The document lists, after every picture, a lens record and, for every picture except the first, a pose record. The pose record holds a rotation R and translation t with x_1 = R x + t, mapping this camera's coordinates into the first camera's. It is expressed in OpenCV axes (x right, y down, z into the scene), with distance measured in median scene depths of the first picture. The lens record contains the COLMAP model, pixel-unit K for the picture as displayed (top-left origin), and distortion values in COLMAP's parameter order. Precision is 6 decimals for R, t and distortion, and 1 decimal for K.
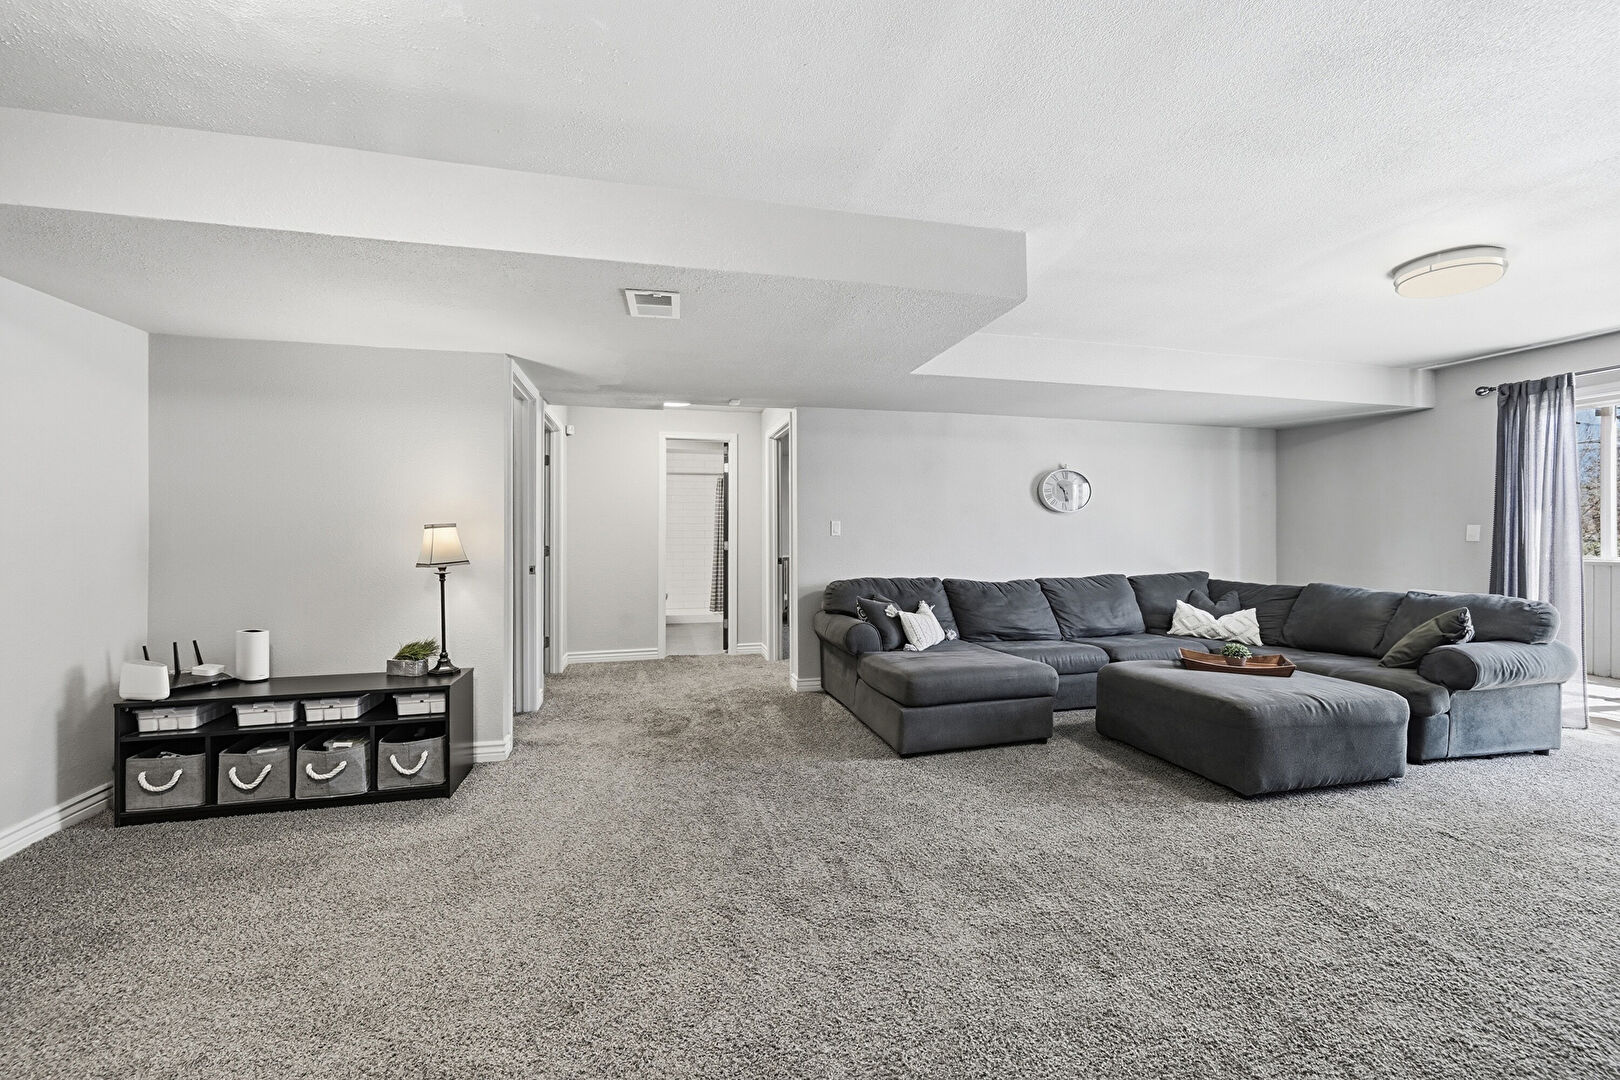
lens RADIAL K [[642.3, 0, 810.0], [0, 642.3, 540.0], [0, 0, 1]] dist [0.000870, 0.000033]
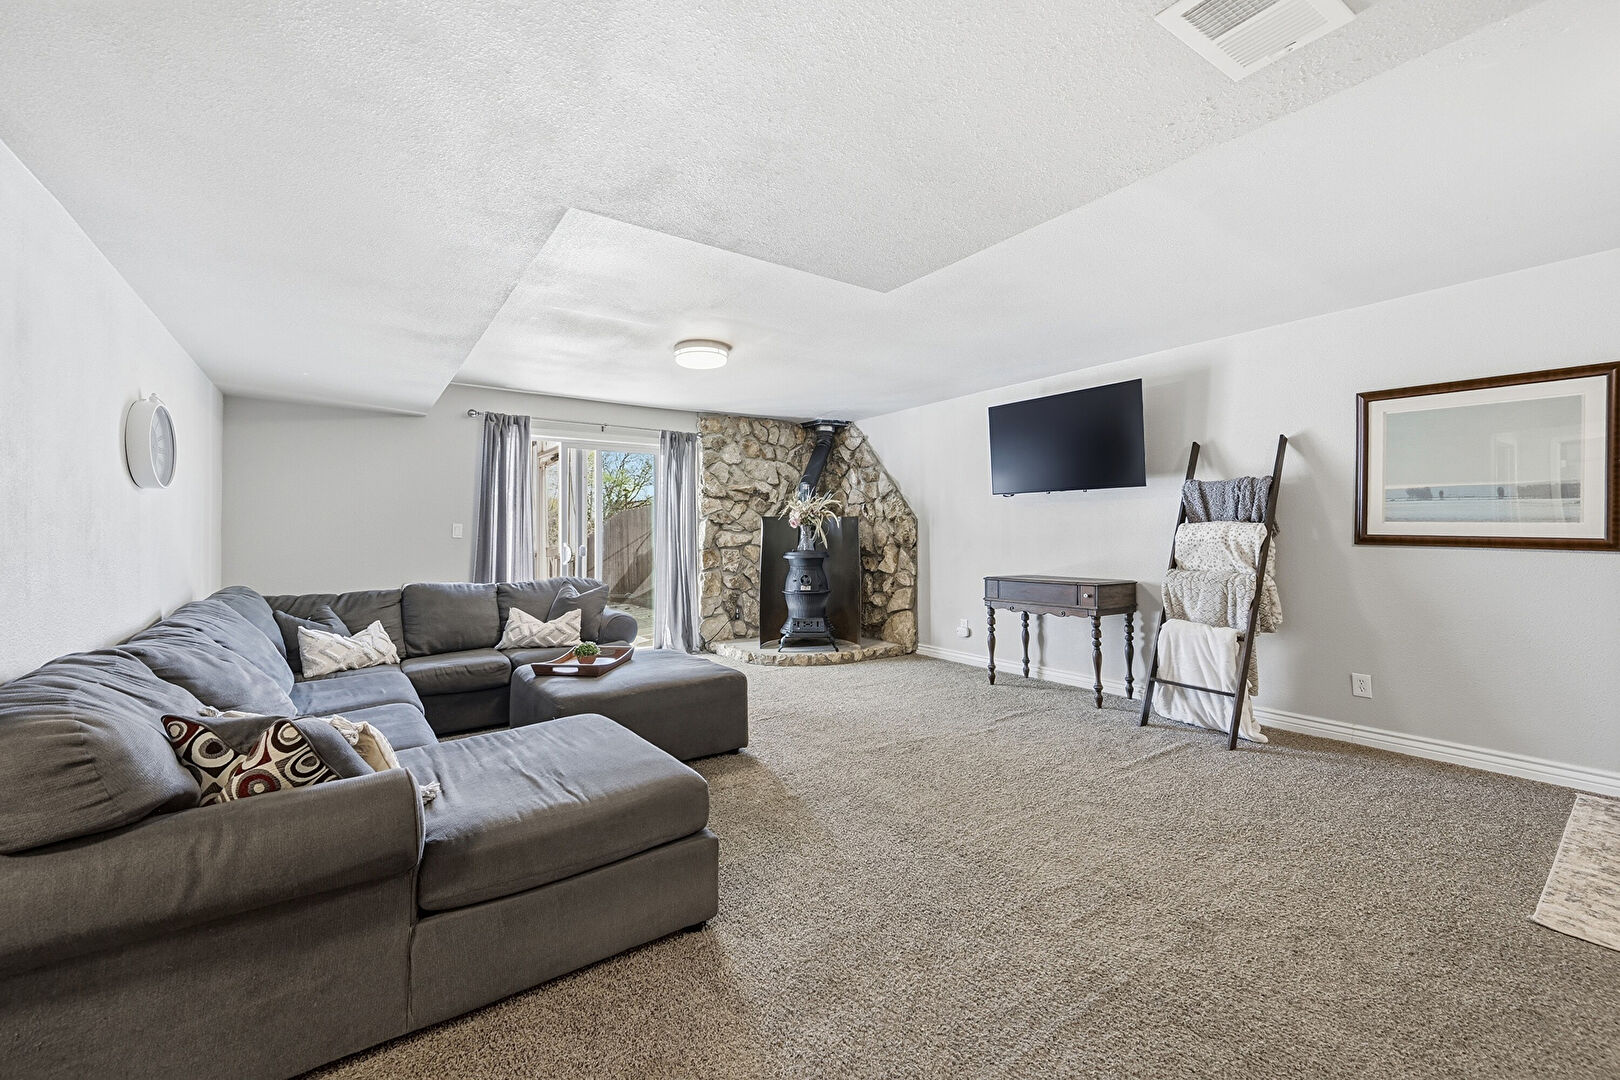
lens RADIAL K [[655.7, 0, 810.0], [0, 655.7, 540.0], [0, 0, 1]] dist [-0.000464, -0.000041]
pose [[-0.371192, 0.000027, 0.928556, -0.431641], [0.013246, 0.999898, 0.005266, 0.008349], [-0.928462, 0.014254, -0.371155, 1.182940]]
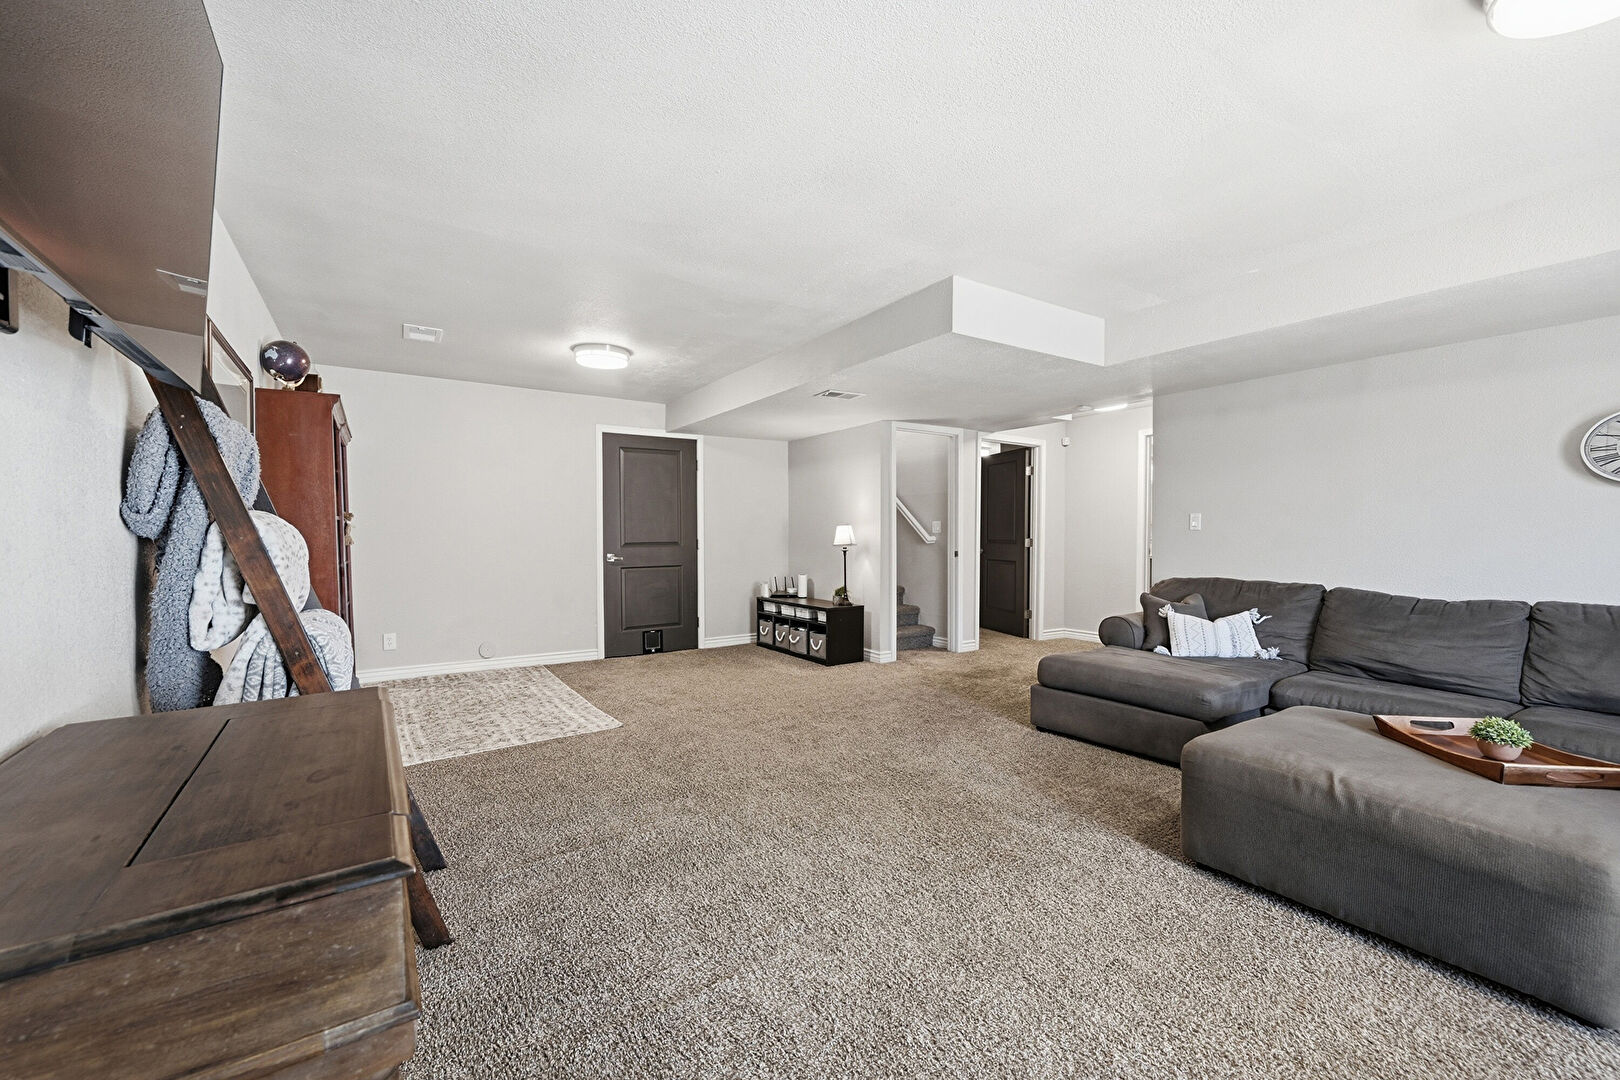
lens RADIAL K [[655.7, 0, 810.0], [0, 655.7, 540.0], [0, 0, 1]] dist [-0.000464, -0.000041]
pose [[0.341017, 0.013218, -0.939964, 1.124536], [-0.004550, 0.999913, 0.012410, -0.001859], [0.940046, 0.000045, 0.341047, 0.251899]]
